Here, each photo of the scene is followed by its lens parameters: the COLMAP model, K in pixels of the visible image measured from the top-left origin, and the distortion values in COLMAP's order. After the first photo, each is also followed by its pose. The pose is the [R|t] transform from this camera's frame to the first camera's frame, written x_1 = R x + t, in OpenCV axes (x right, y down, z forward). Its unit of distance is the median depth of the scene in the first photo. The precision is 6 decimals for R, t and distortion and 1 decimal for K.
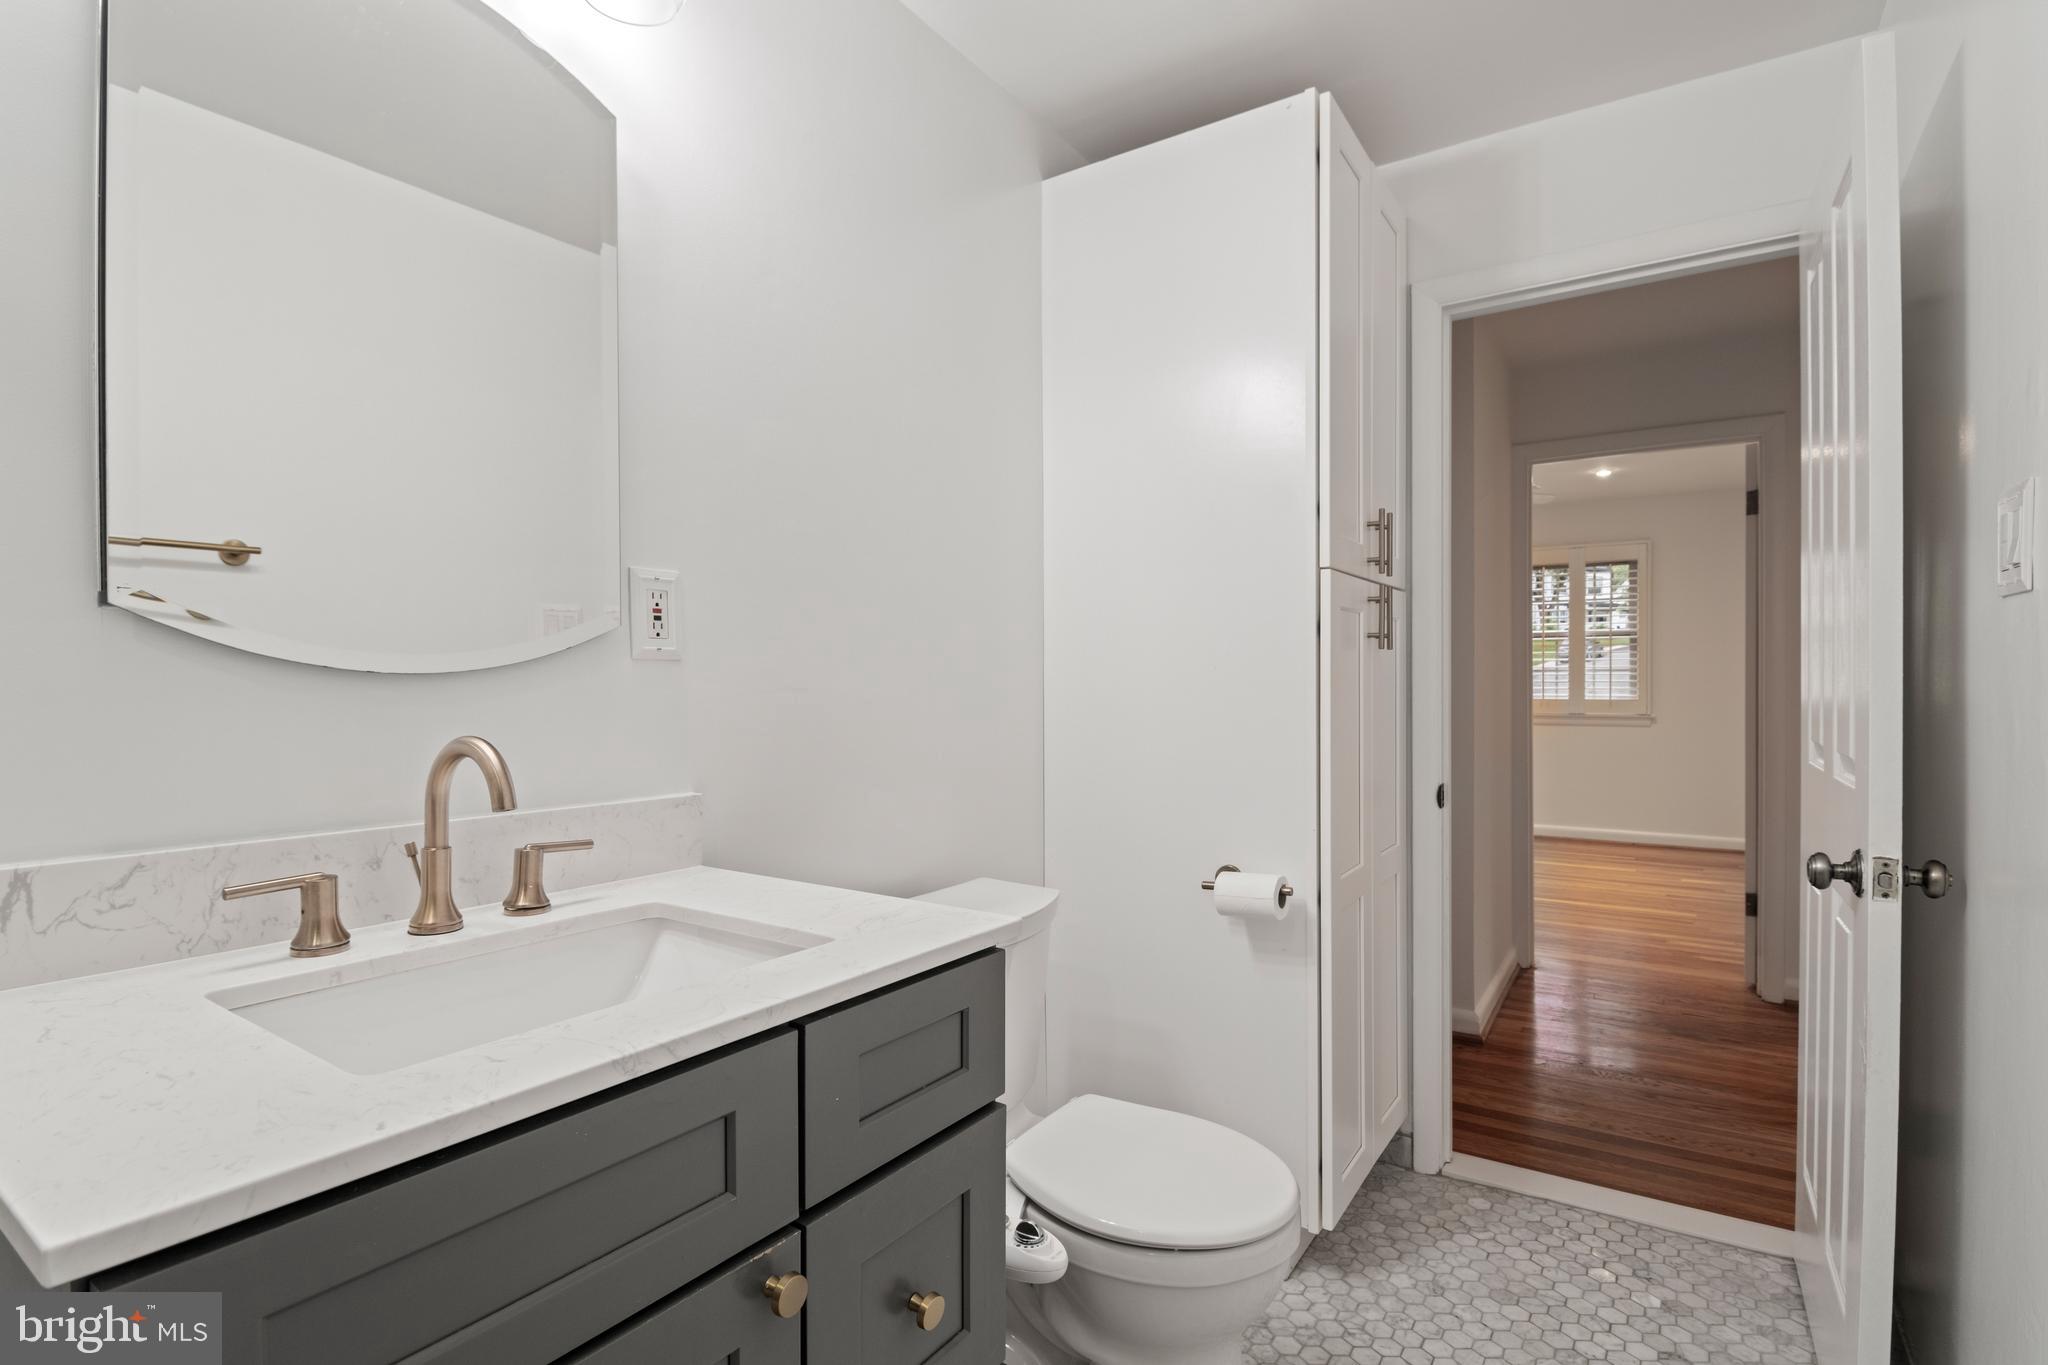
lens RADIAL K [[985.4, 0, 1024.6], [0, 985.4, 688.7], [0, 0, 1]] dist [-0.015155, -0.003300]
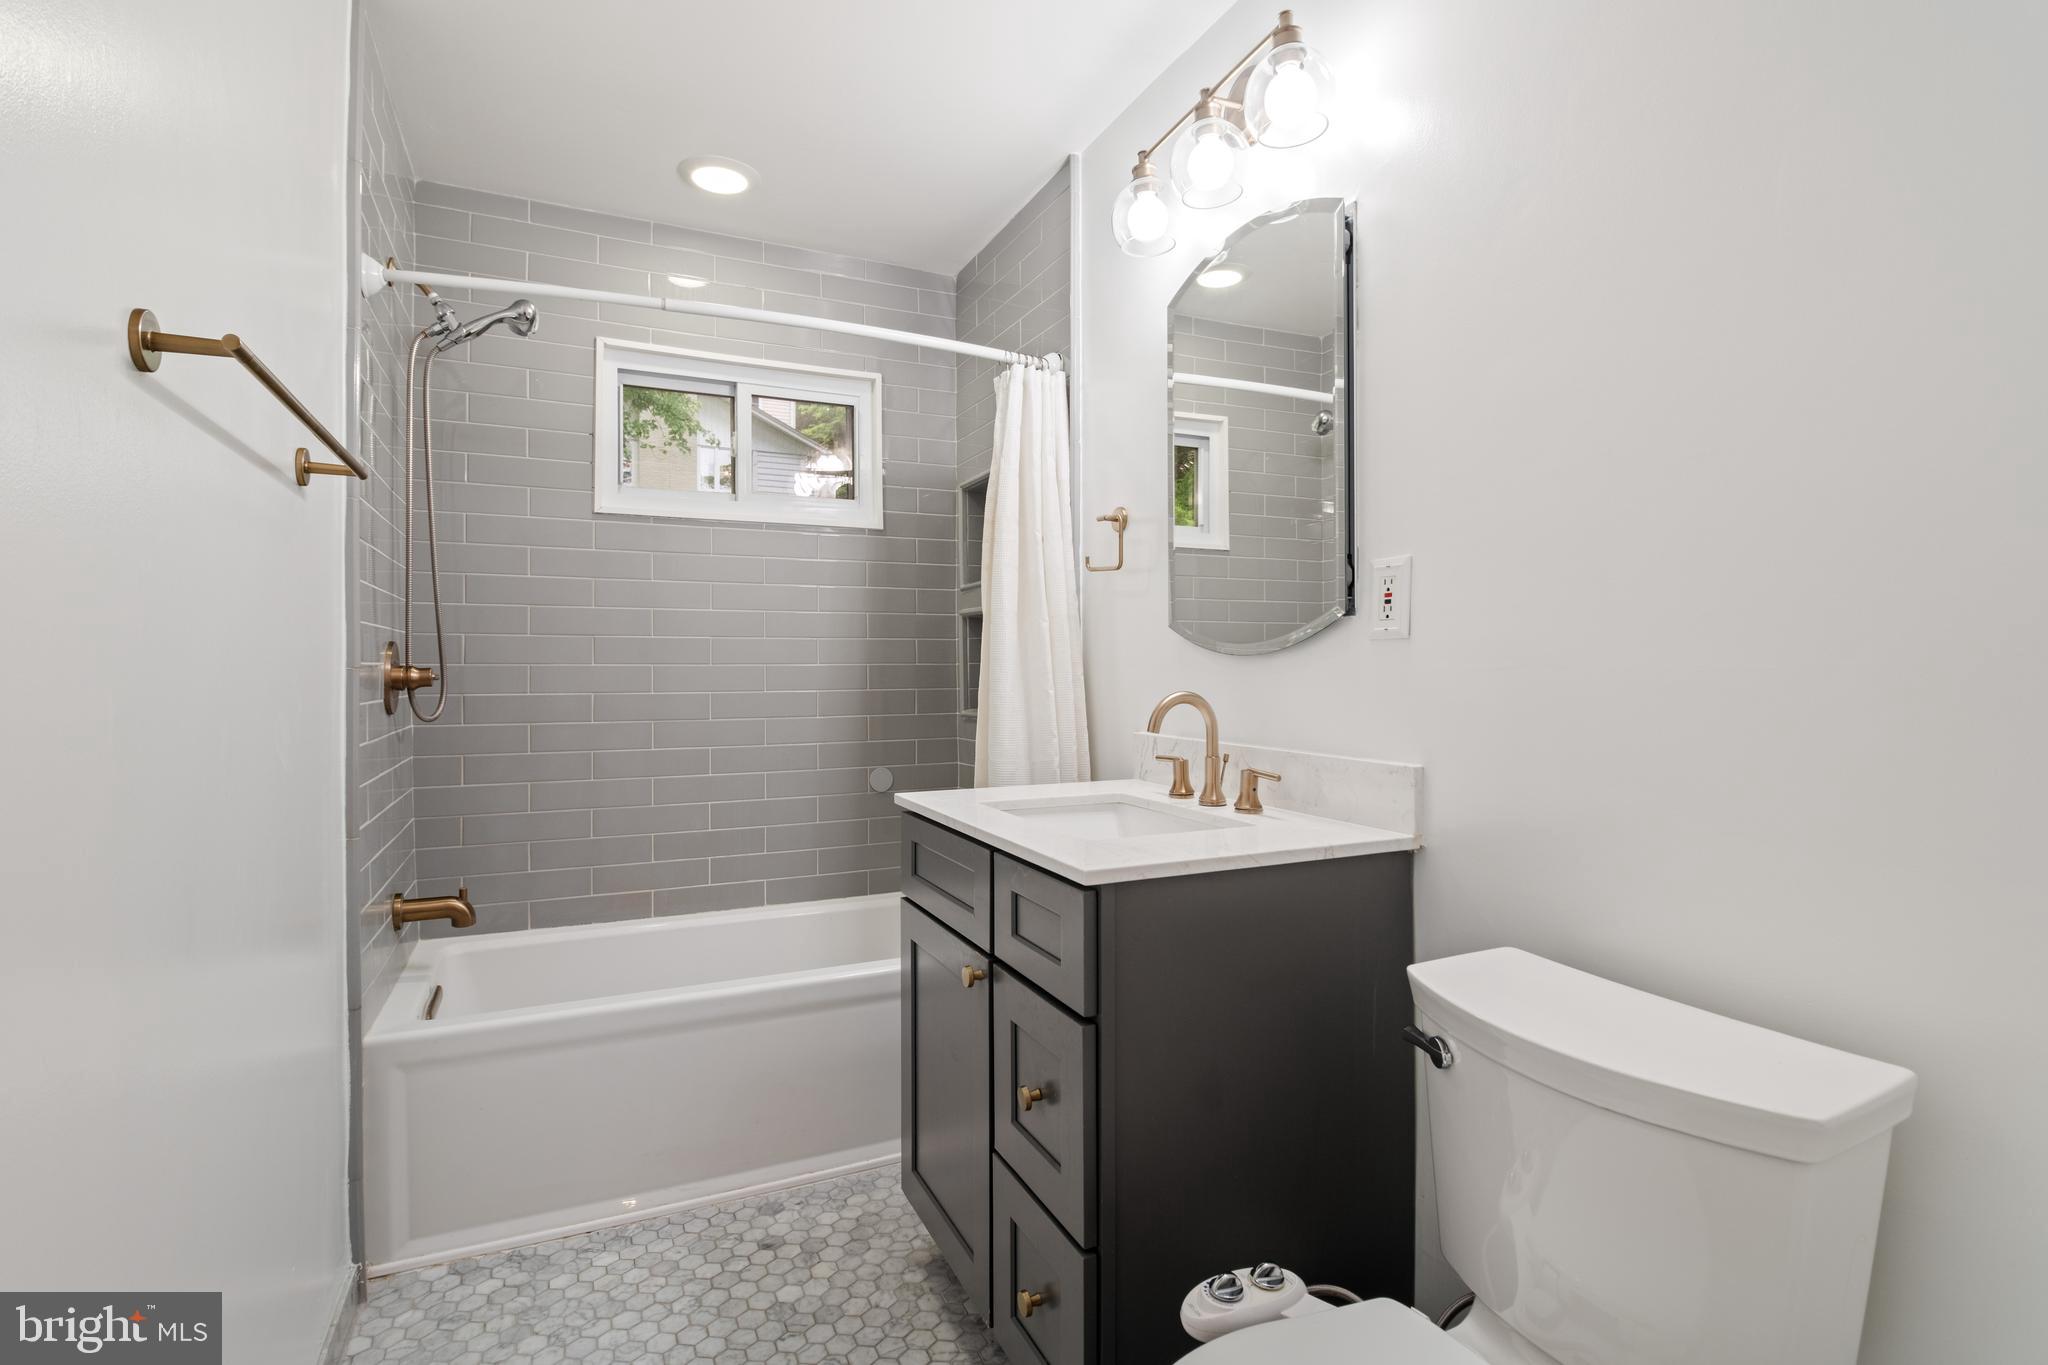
lens RADIAL K [[985.4, 0, 1026.0], [0, 985.4, 672.2], [0, 0, 1]] dist [-0.015155, -0.003300]
pose [[-0.513466, 0.011842, -0.858028, 0.807207], [0.006070, 0.999930, 0.010168, -0.005375], [0.858089, 0.000012, -0.513502, 1.228800]]
